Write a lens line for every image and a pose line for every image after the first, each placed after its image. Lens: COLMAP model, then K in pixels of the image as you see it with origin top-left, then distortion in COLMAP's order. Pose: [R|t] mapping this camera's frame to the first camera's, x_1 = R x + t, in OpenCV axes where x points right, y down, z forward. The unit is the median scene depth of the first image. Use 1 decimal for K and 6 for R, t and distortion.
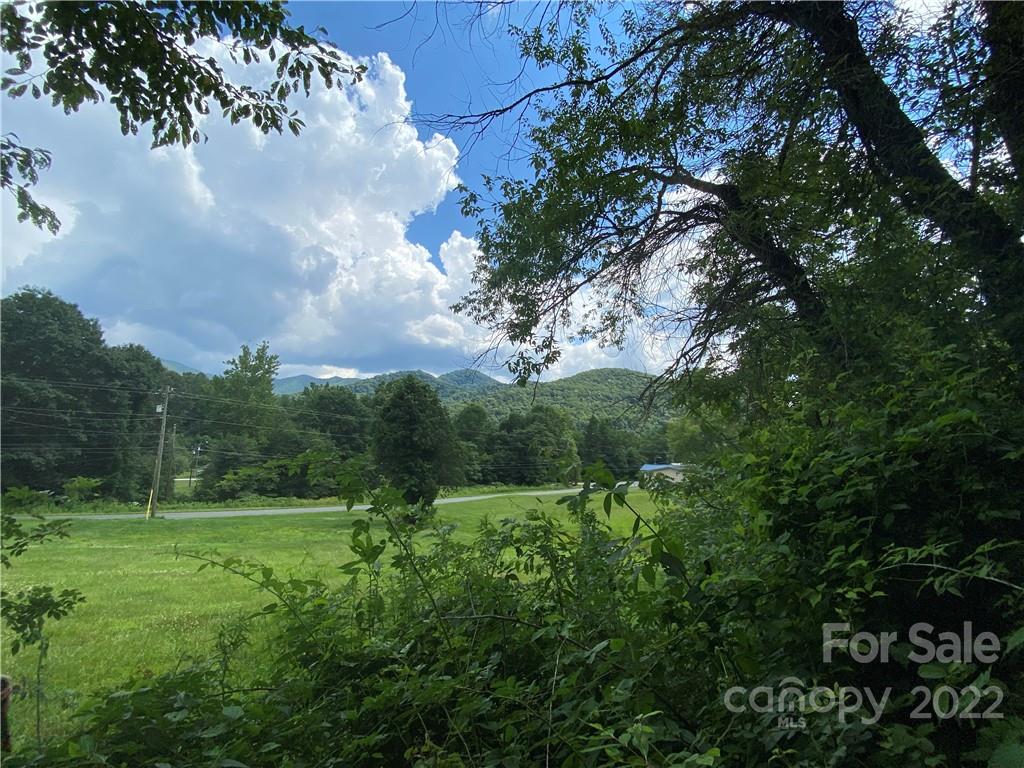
lens RADIAL K [[418.9, 0, 527.1], [0, 418.9, 373.5], [0, 0, 1]] dist [-0.029193, -0.000616]
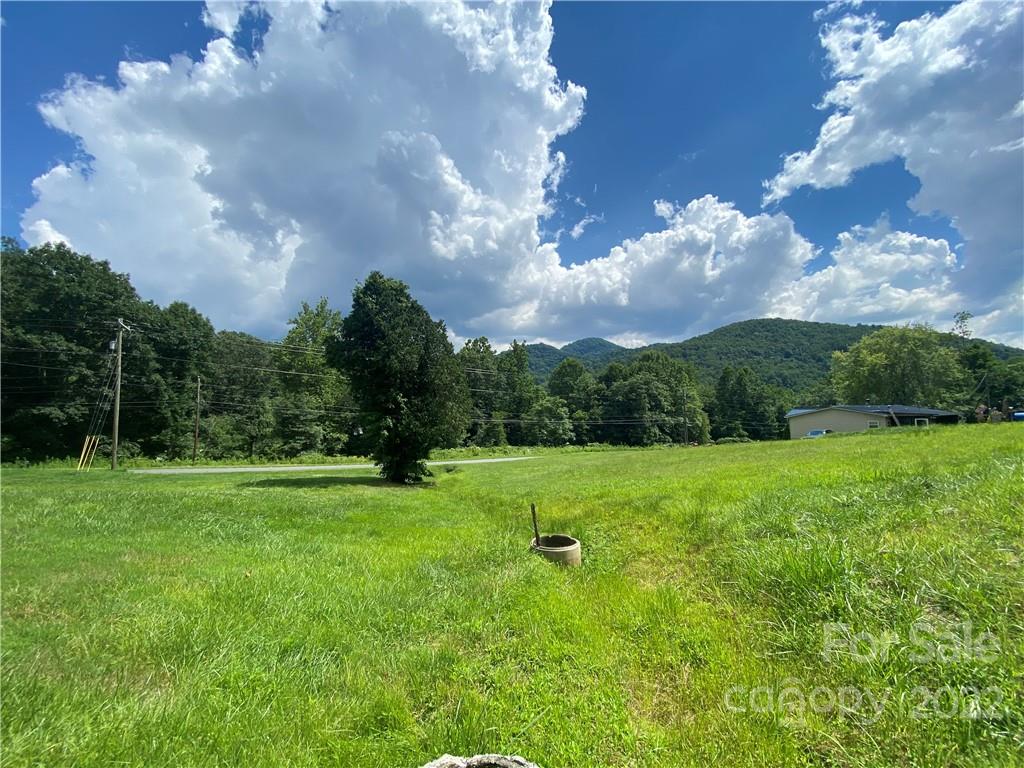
lens RADIAL K [[410.6, 0, 519.6], [0, 410.6, 393.1], [0, 0, 1]] dist [0.012166, -0.015819]
pose [[0.941756, -0.044322, -0.333363, 0.107581], [0.082639, 0.991382, 0.101648, 0.096352], [0.325984, -0.123277, 0.937303, 0.272534]]
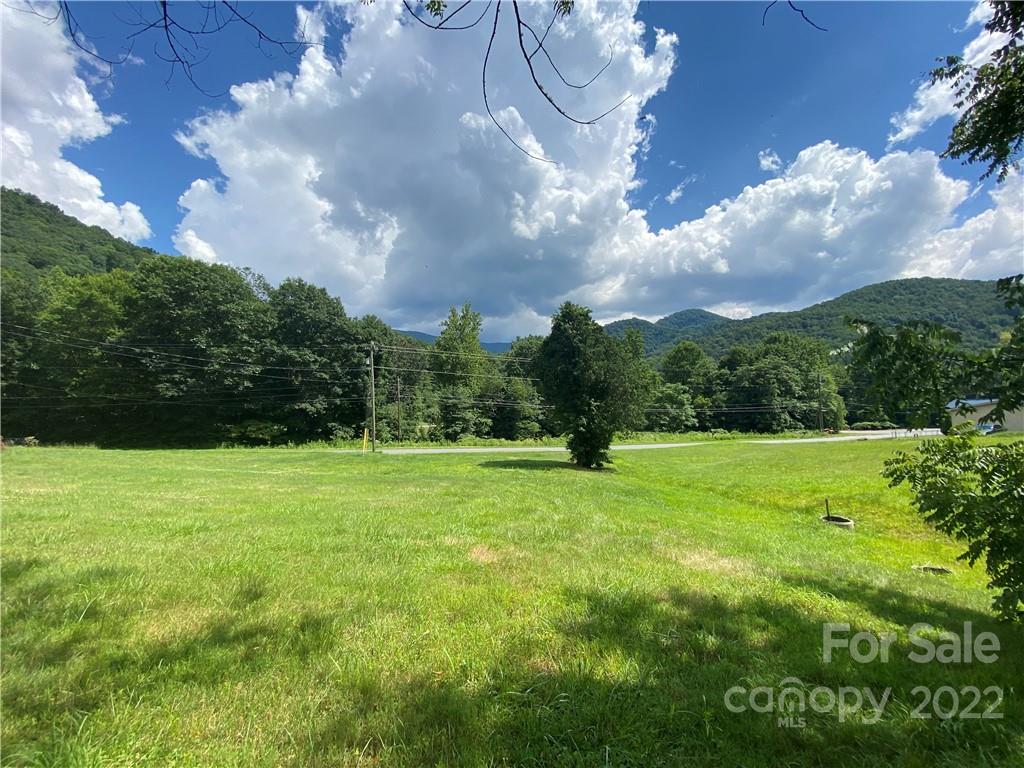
lens RADIAL K [[410.6, 0, 511.5], [0, 410.6, 385.7], [0, 0, 1]] dist [0.012166, -0.015819]
pose [[0.842355, -0.043004, -0.537204, 0.044240], [0.121421, 0.986326, 0.111436, 0.043852], [0.525066, -0.159097, 0.836059, 0.134509]]
